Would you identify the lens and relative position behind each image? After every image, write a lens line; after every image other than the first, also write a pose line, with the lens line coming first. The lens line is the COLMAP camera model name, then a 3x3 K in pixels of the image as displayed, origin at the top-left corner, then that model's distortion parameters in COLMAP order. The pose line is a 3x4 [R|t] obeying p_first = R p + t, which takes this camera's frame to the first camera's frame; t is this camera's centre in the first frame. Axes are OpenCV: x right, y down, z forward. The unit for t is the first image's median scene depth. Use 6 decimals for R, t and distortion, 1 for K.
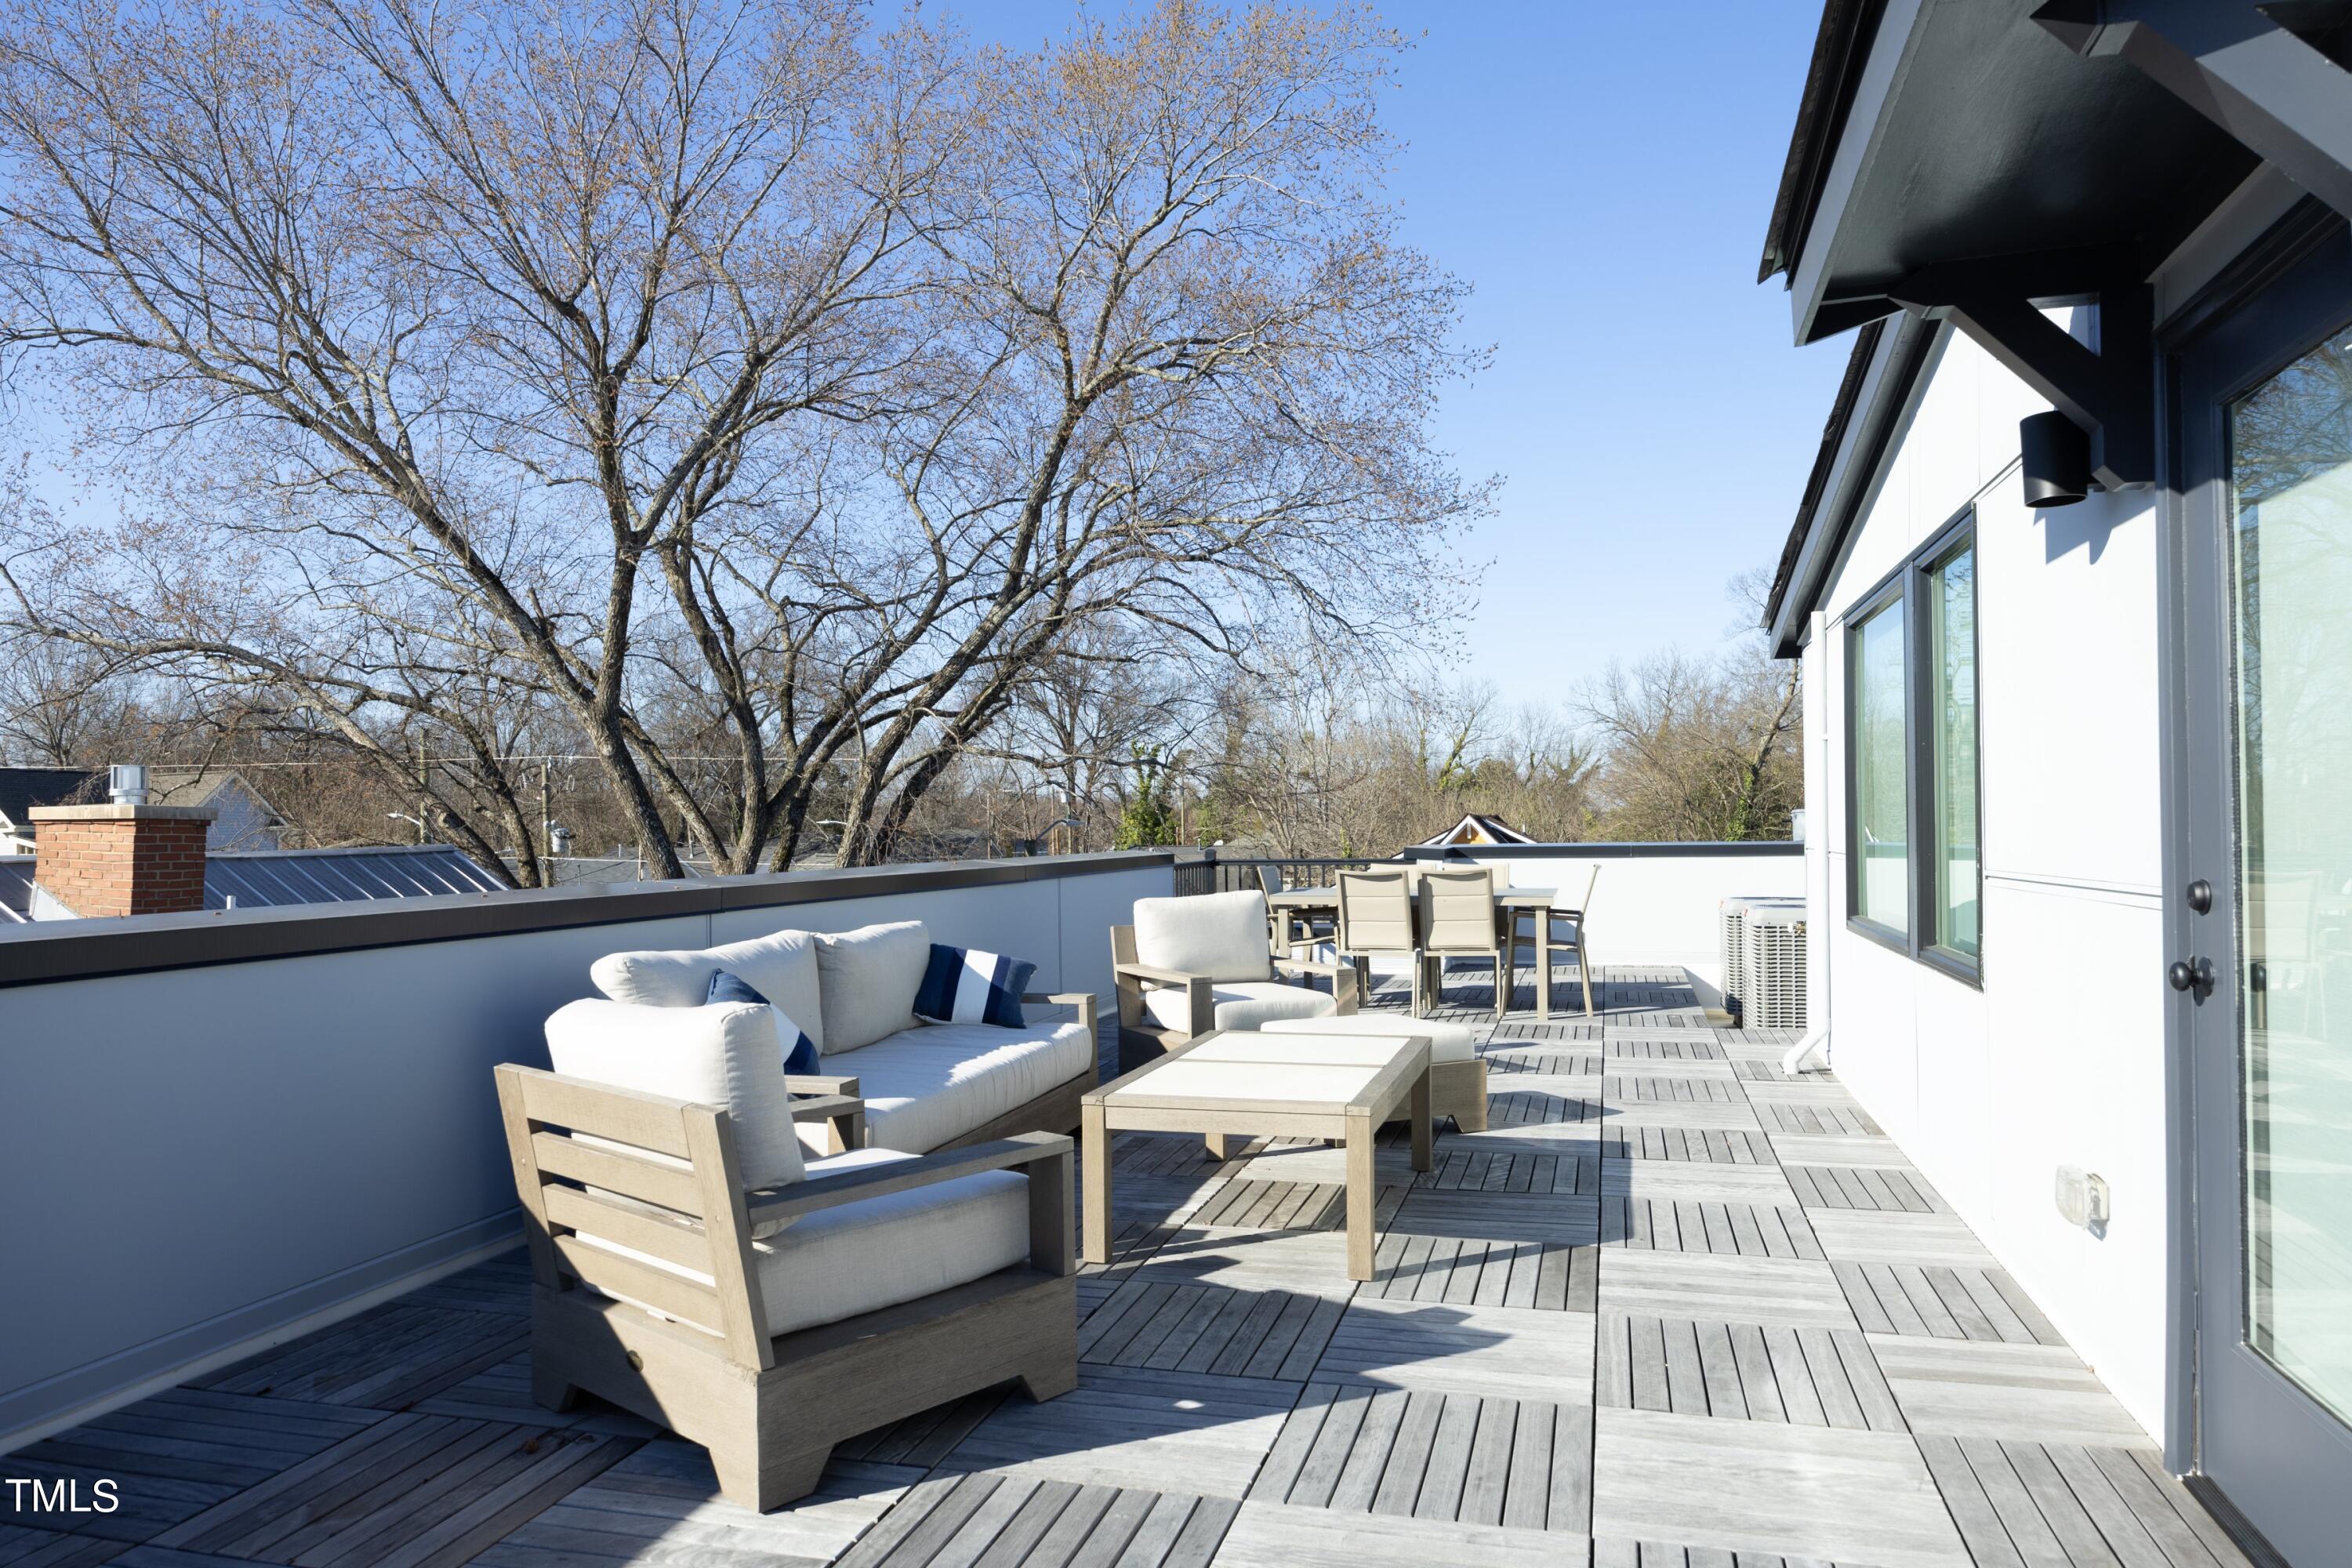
lens RADIAL K [[1696.0, 0, 1157.1], [0, 1696.0, 828.5], [0, 0, 1]] dist [-0.014492, -0.001958]
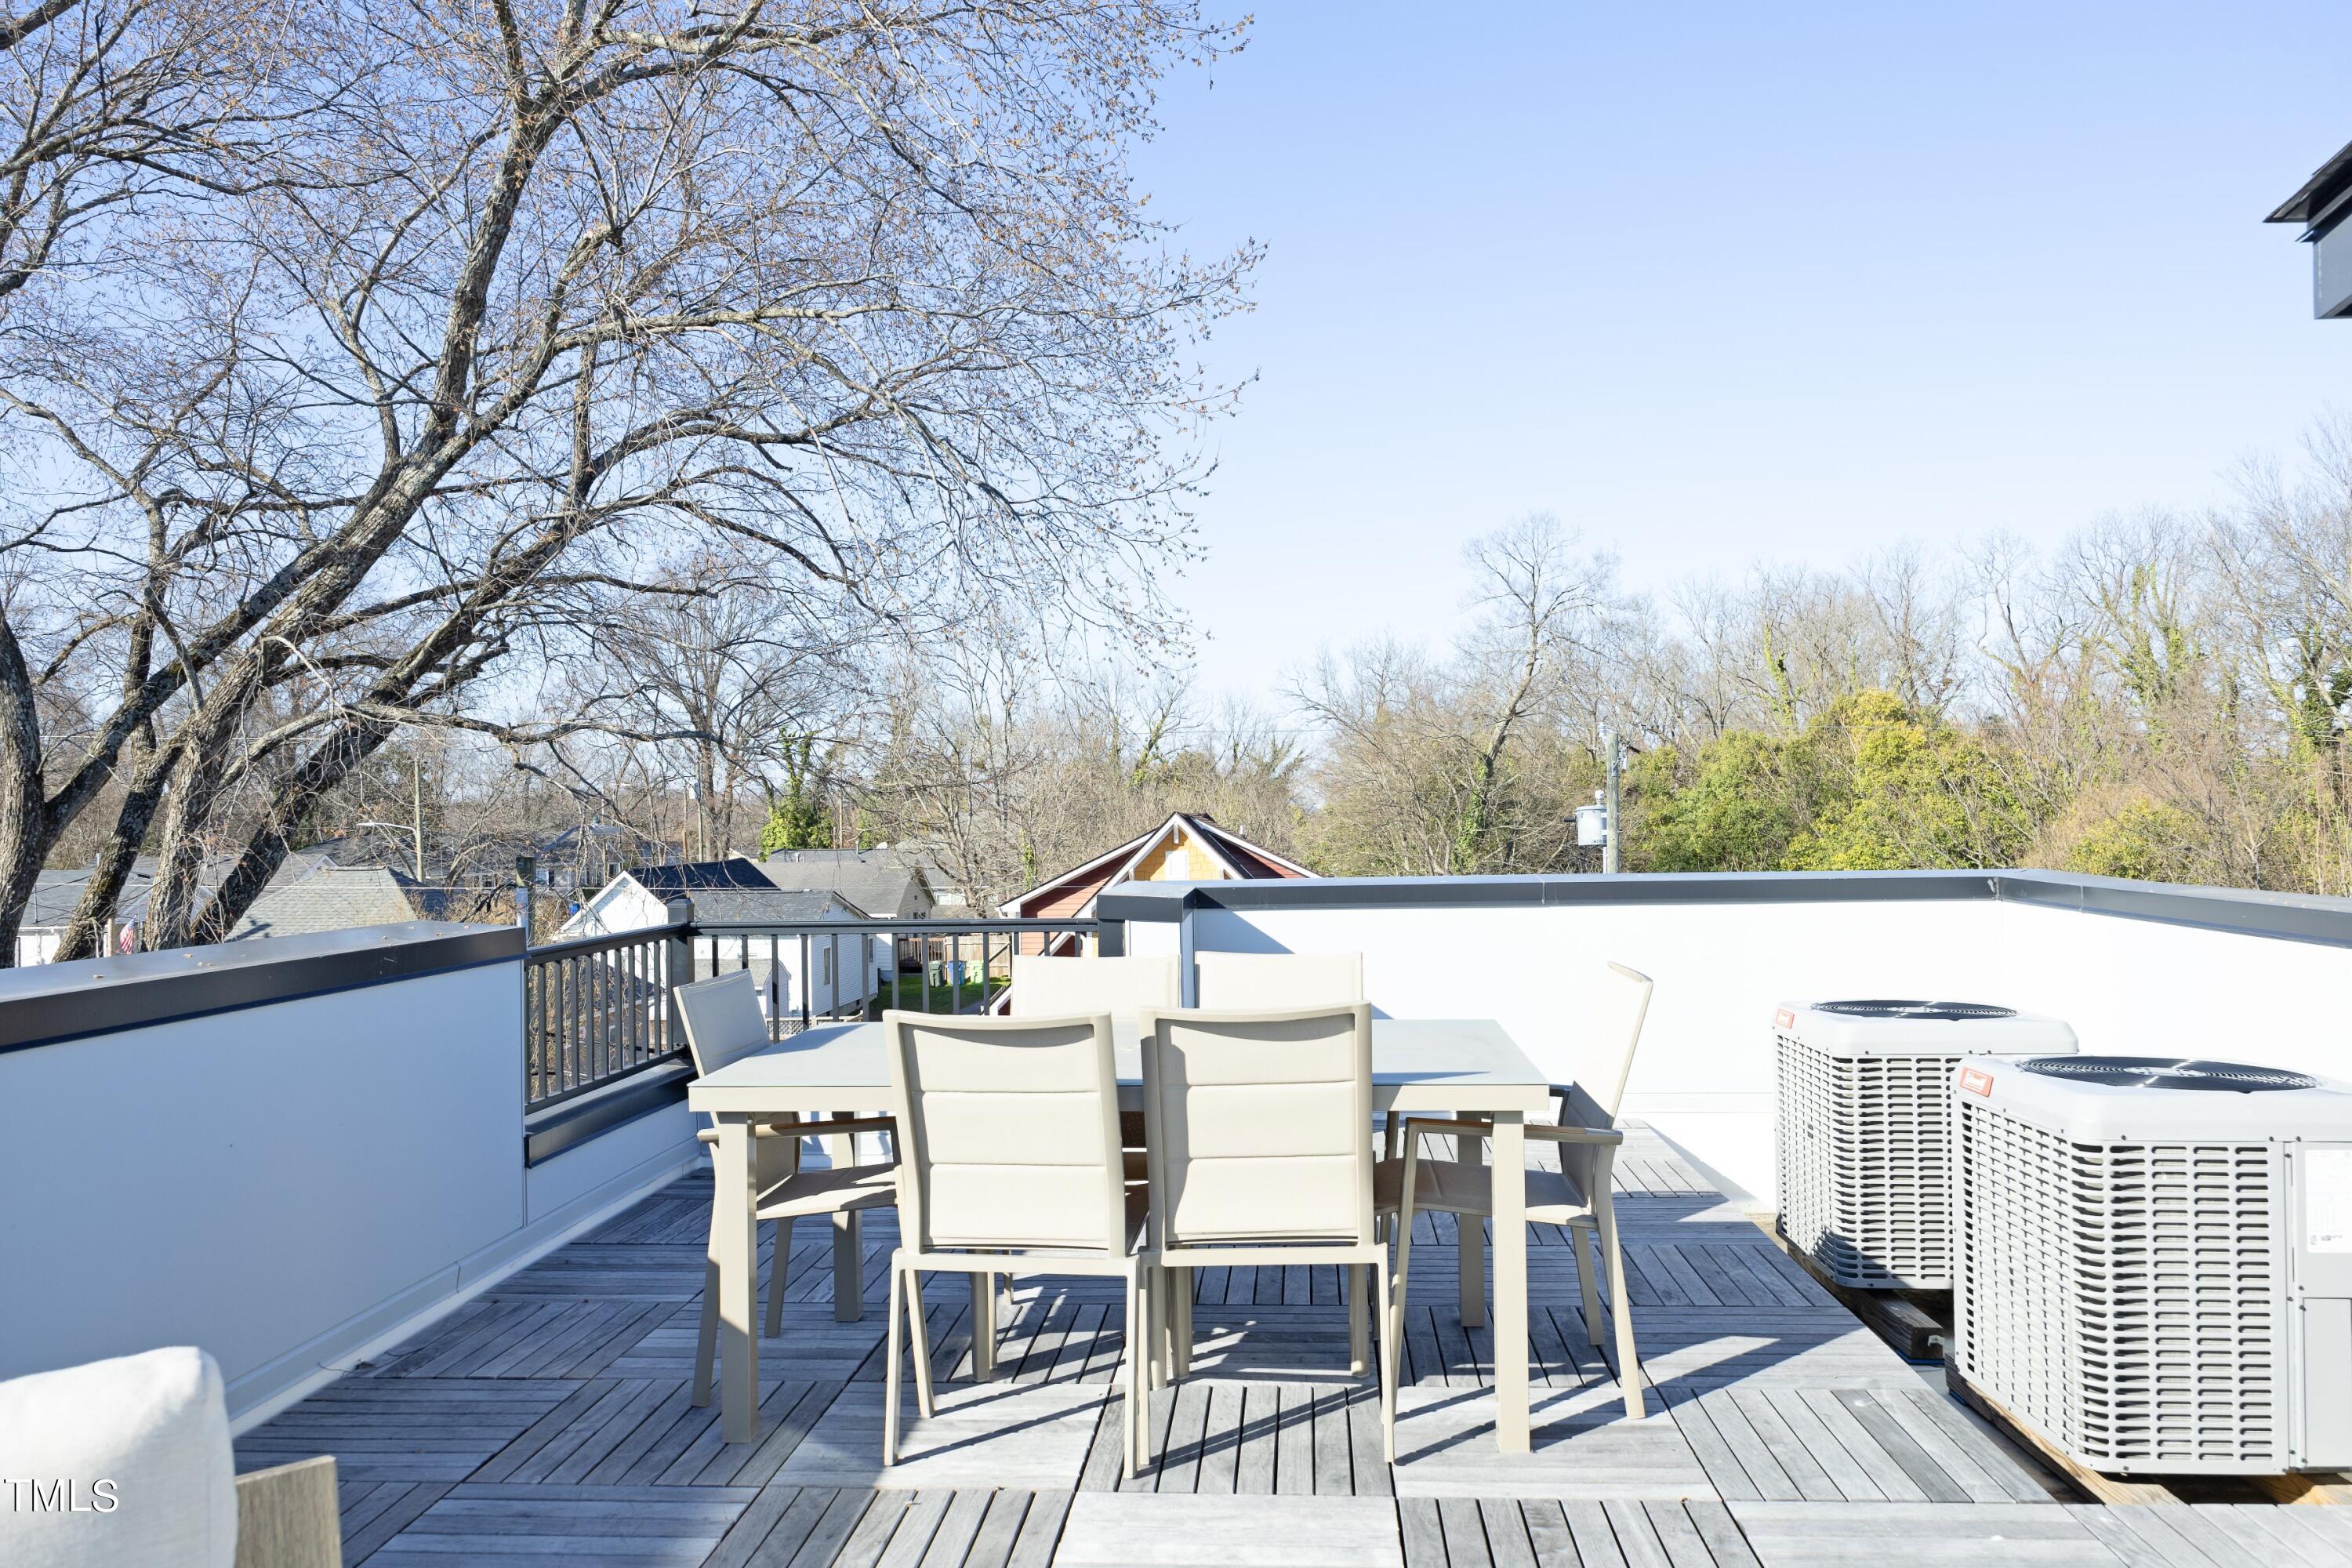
lens RADIAL K [[1158.1, 0, 1177.2], [0, 1158.1, 800.6], [0, 0, 1]] dist [-0.042968, 0.009046]
pose [[0.976804, -0.002015, 0.214127, 0.073413], [0.004776, 0.999912, -0.012377, -0.008039], [-0.214083, 0.013113, 0.976727, 0.507441]]
